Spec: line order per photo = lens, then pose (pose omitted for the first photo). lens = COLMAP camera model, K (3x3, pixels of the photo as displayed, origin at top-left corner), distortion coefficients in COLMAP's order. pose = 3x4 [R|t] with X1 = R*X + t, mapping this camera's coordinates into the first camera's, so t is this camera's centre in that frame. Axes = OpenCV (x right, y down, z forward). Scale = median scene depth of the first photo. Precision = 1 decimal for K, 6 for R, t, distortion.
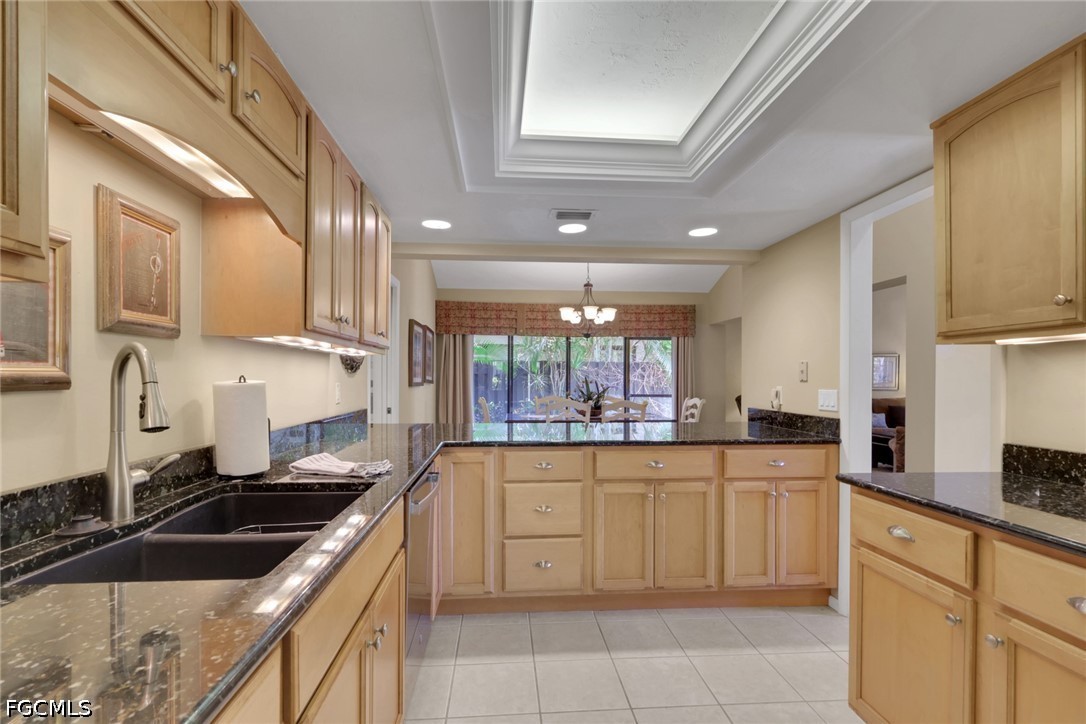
lens RADIAL K [[518.7, 0, 546.1], [0, 518.7, 382.1], [0, 0, 1]] dist [-0.002948, -0.000370]
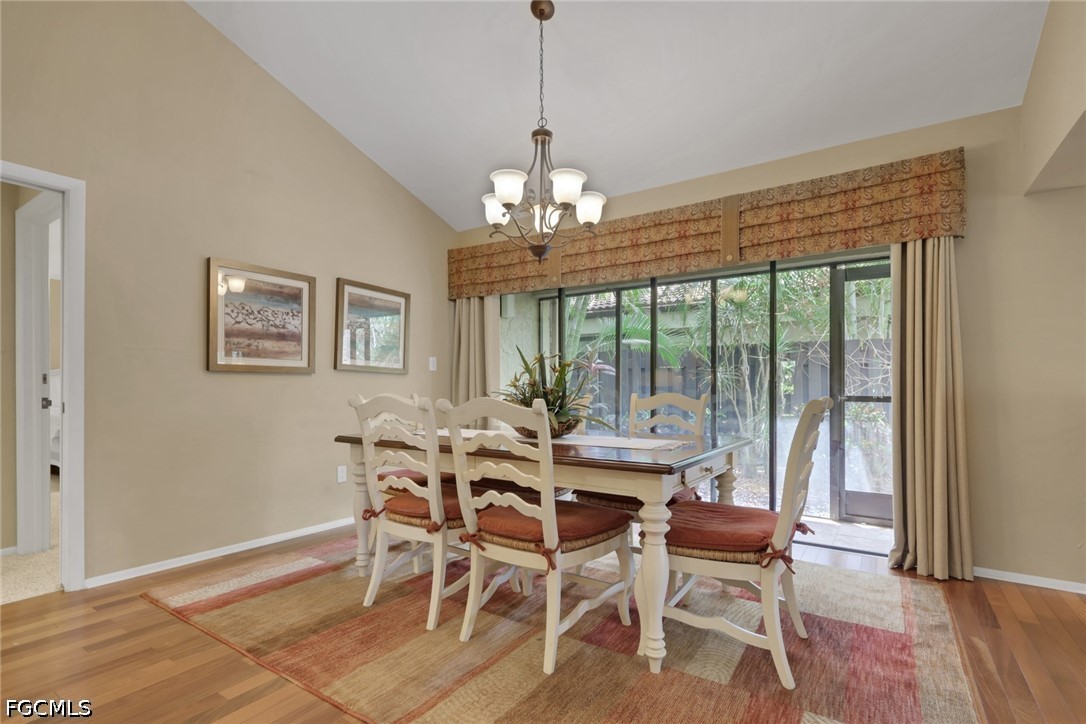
lens RADIAL K [[518.7, 0, 551.7], [0, 518.7, 389.0], [0, 0, 1]] dist [-0.002948, -0.000370]
pose [[0.794625, -0.004908, -0.607080, 0.787306], [0.001973, 0.999983, -0.005501, 0.061506], [0.607097, 0.003174, 0.794621, 1.520378]]
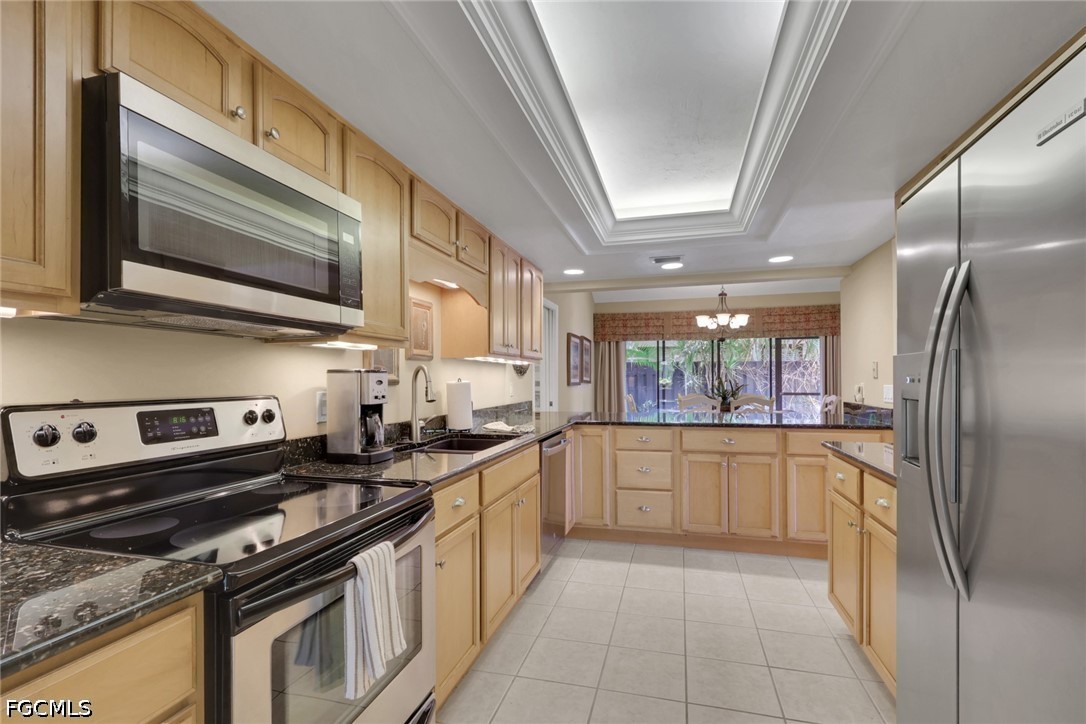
lens RADIAL K [[518.7, 0, 539.9], [0, 518.7, 381.5], [0, 0, 1]] dist [-0.002948, -0.000370]
pose [[0.938403, -0.008874, -0.345428, 0.219123], [0.008077, 0.999960, -0.003745, 0.005253], [0.345447, 0.000724, 0.938438, -0.430906]]
